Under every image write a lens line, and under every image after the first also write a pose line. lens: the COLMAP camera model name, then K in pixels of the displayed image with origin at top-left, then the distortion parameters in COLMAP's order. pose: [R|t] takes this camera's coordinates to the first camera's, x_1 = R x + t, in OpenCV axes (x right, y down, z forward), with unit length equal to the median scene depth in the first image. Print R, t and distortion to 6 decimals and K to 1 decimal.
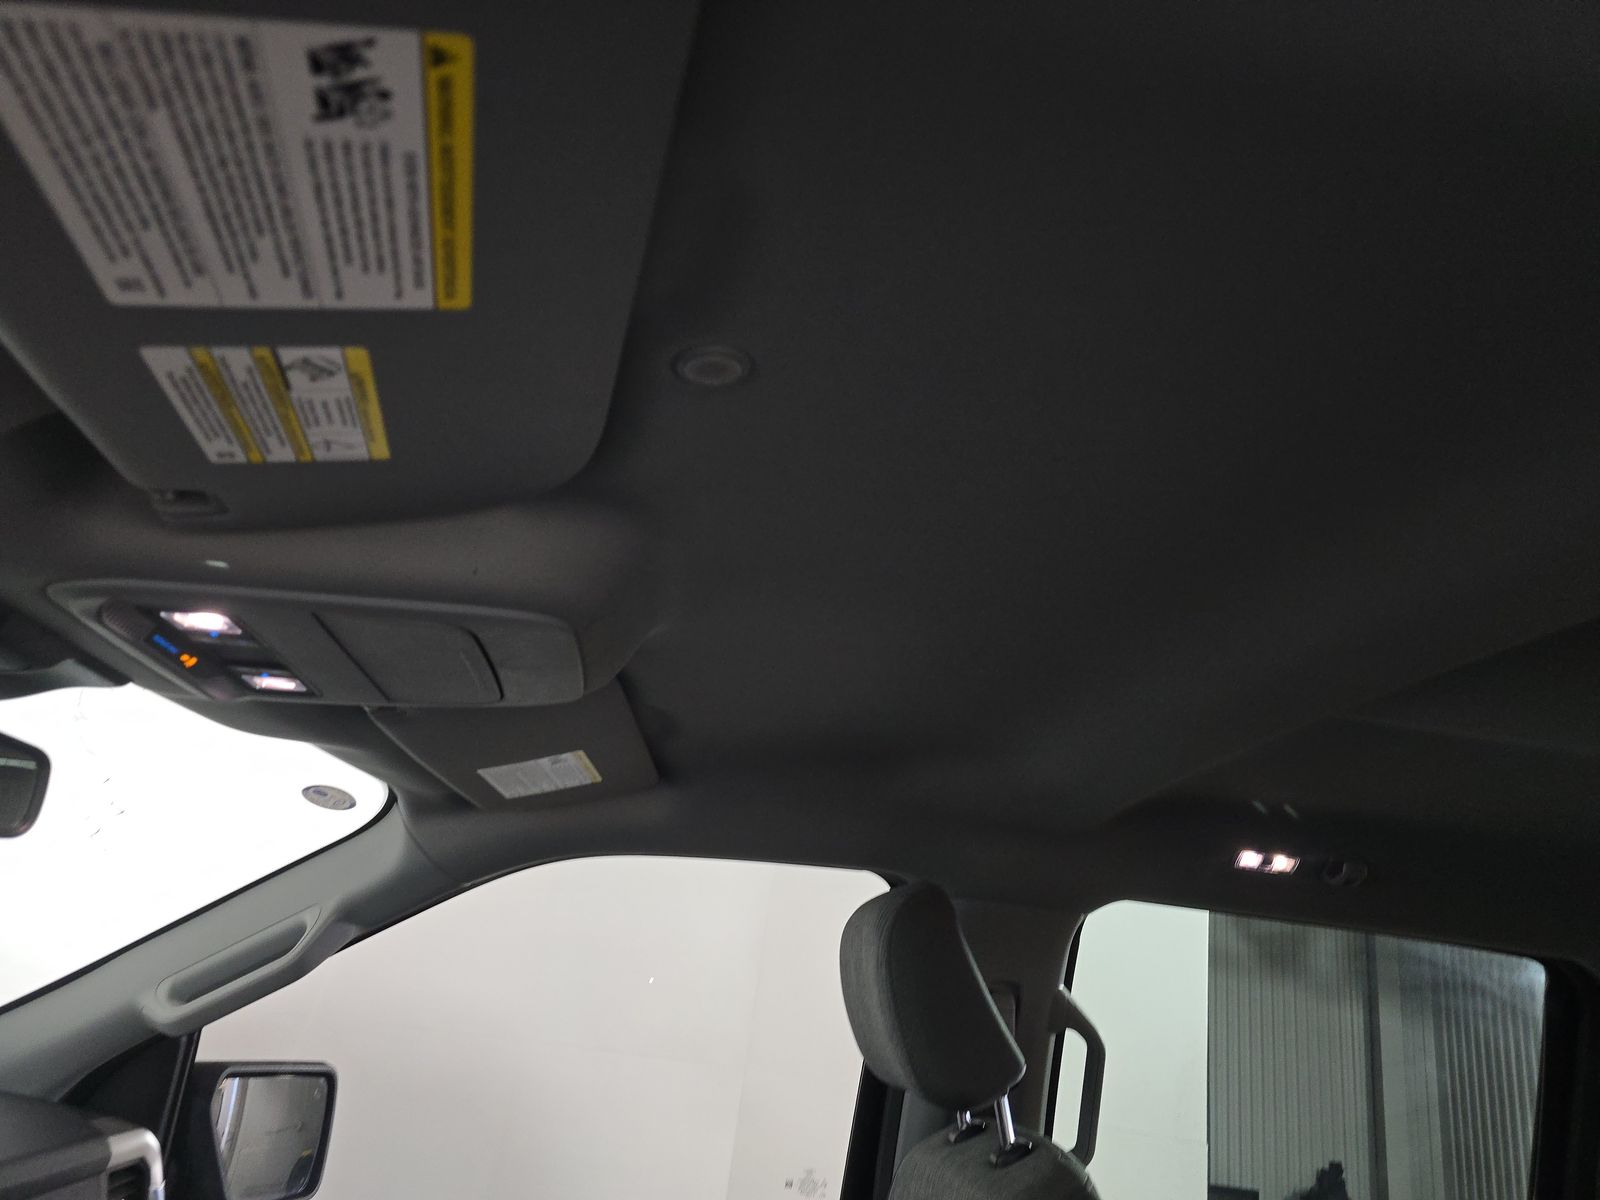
lens RADIAL K [[1057.2, 0, 800.0], [0, 1057.2, 600.0], [0, 0, 1]] dist [0.038989, -0.038160]
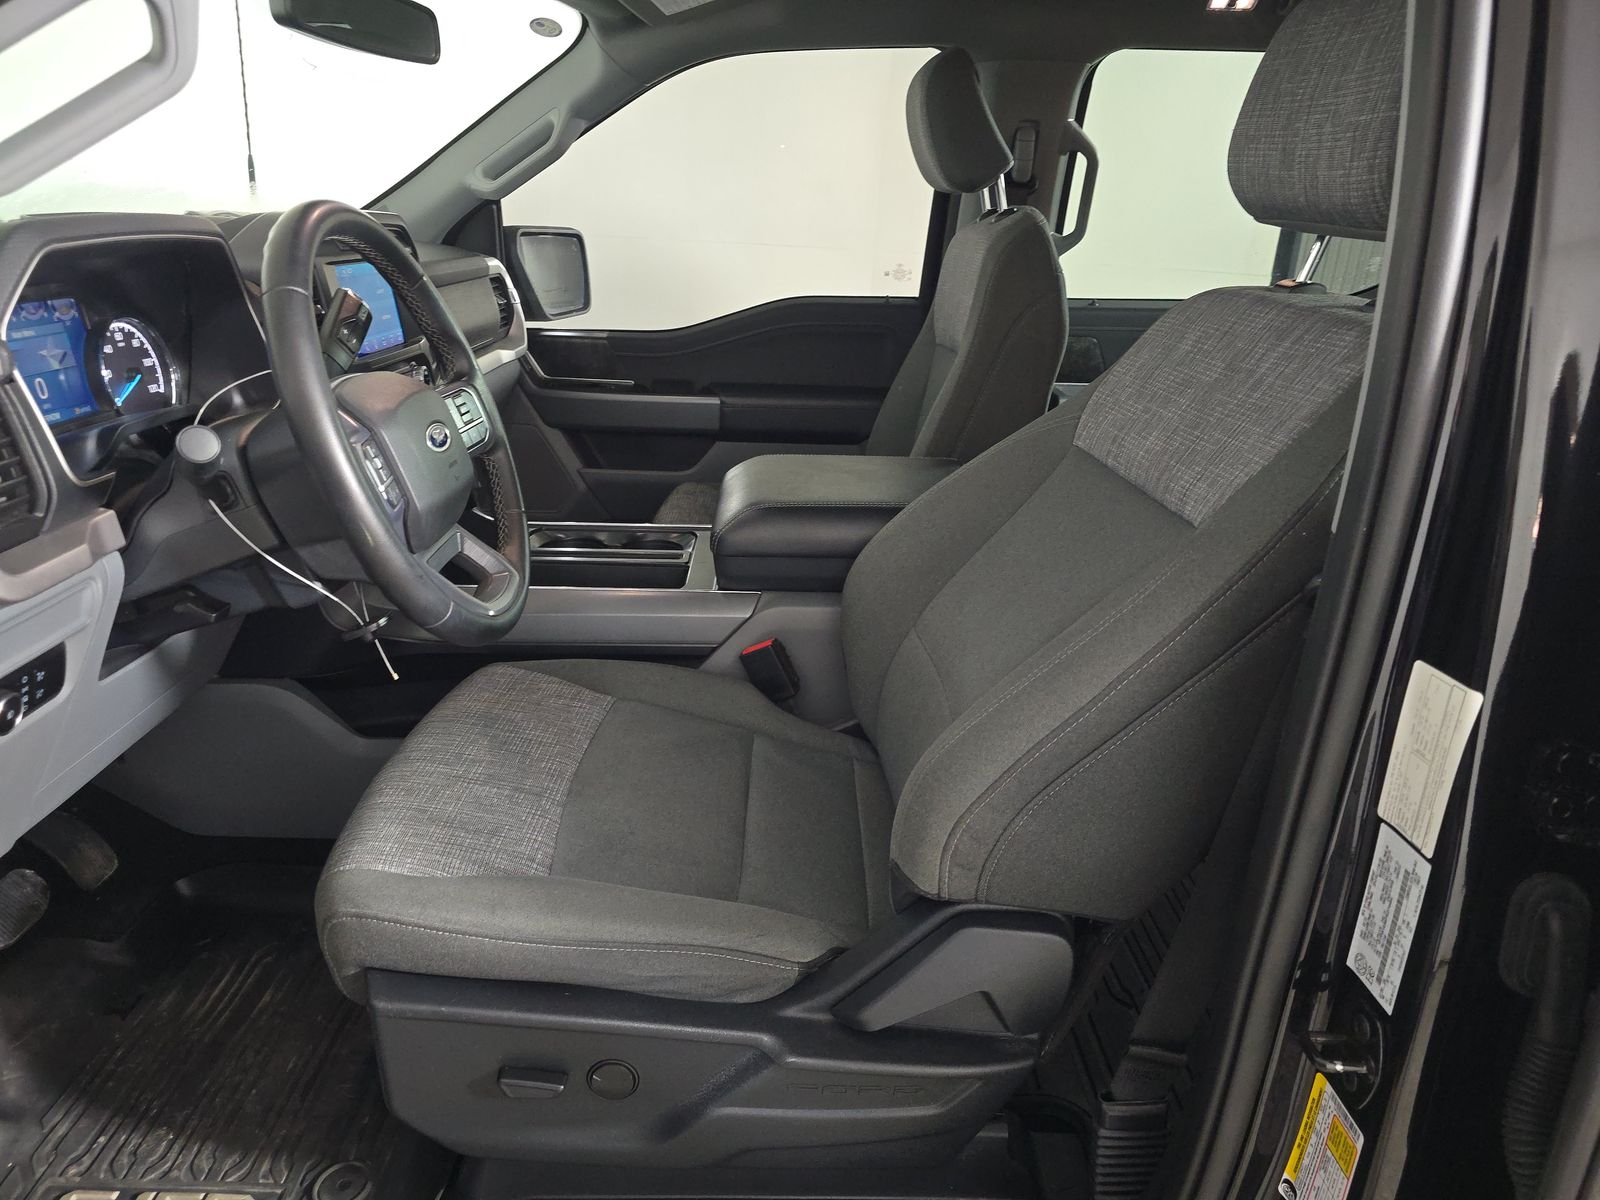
lens RADIAL K [[1057.2, 0, 800.0], [0, 1057.2, 600.0], [0, 0, 1]] dist [0.038989, -0.038160]
pose [[0.989666, -0.035924, -0.138818, 0.070938], [0.117252, 0.760017, 0.639238, -0.105905], [0.082540, -0.648909, 0.756376, -0.557459]]
